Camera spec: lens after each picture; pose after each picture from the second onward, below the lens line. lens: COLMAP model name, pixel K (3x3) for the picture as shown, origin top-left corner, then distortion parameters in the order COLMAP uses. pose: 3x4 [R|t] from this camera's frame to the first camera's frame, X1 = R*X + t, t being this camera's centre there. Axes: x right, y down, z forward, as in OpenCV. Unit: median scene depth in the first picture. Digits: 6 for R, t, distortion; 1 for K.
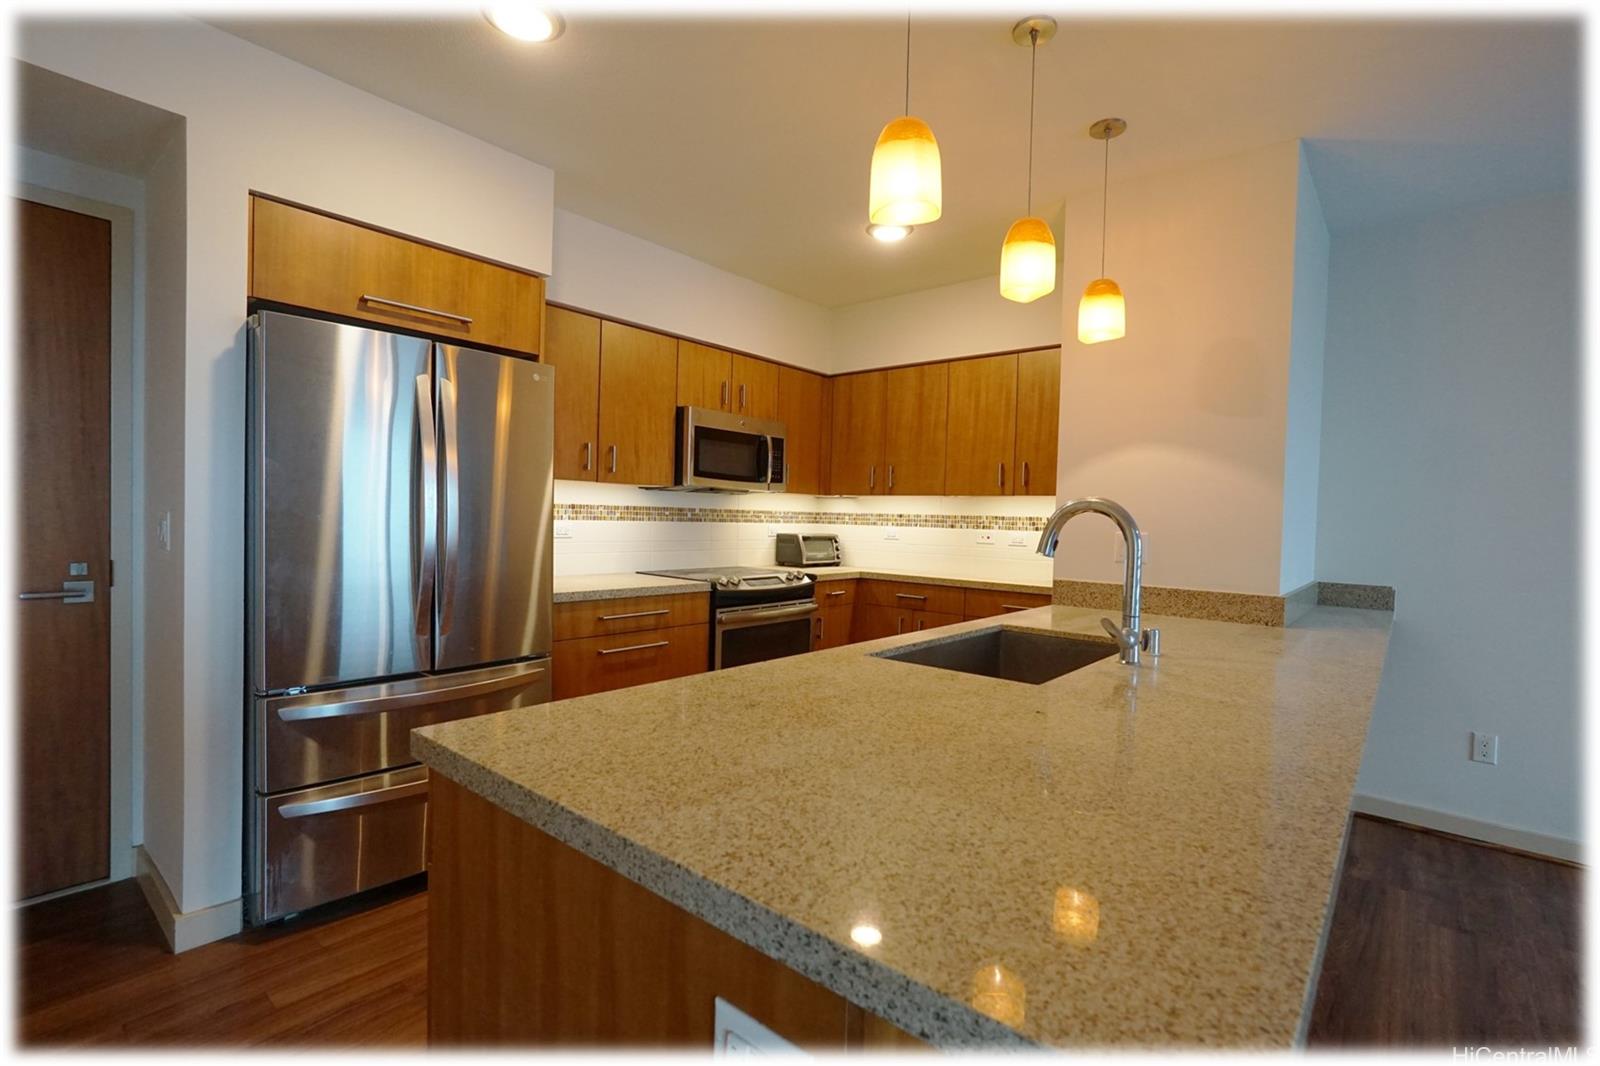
lens RADIAL K [[730.5, 0, 789.7], [0, 730.5, 534.4], [0, 0, 1]] dist [-0.000580, 0.001227]
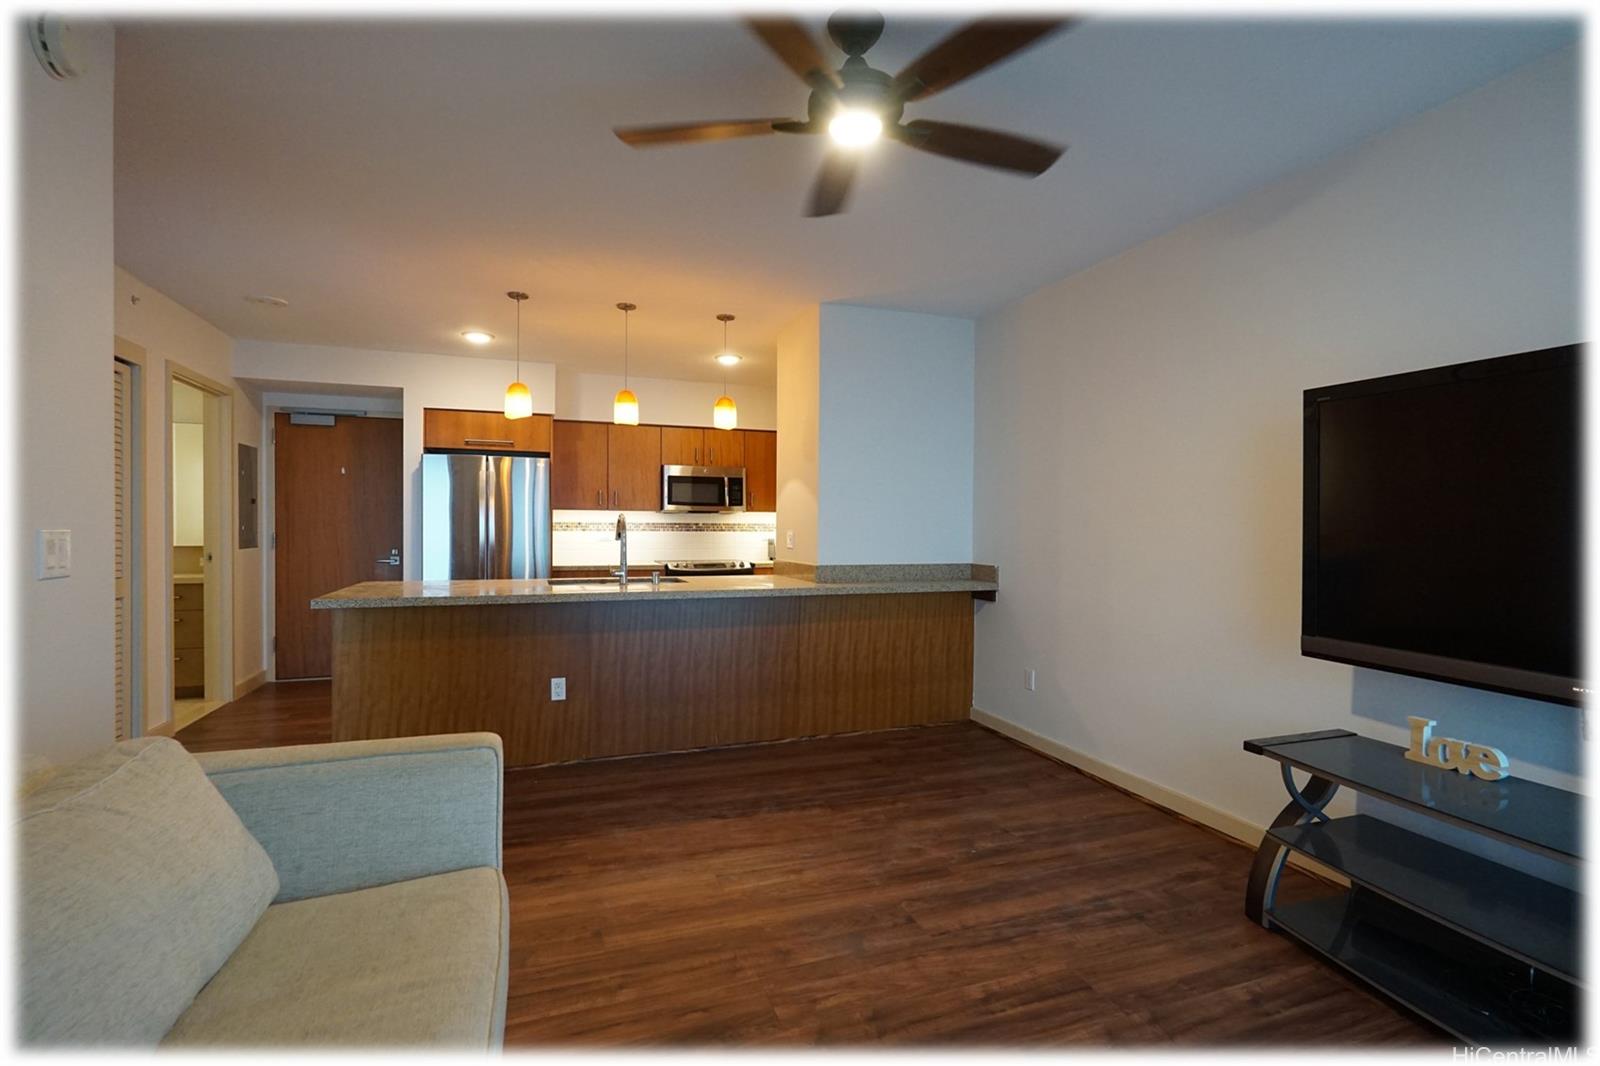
lens RADIAL K [[730.5, 0, 796.6], [0, 730.5, 528.9], [0, 0, 1]] dist [-0.000580, 0.001227]
pose [[0.863919, -0.023860, -0.503065, 1.006269], [0.007232, 0.999362, -0.034979, 0.041240], [0.503579, 0.026581, 0.863540, -0.345840]]
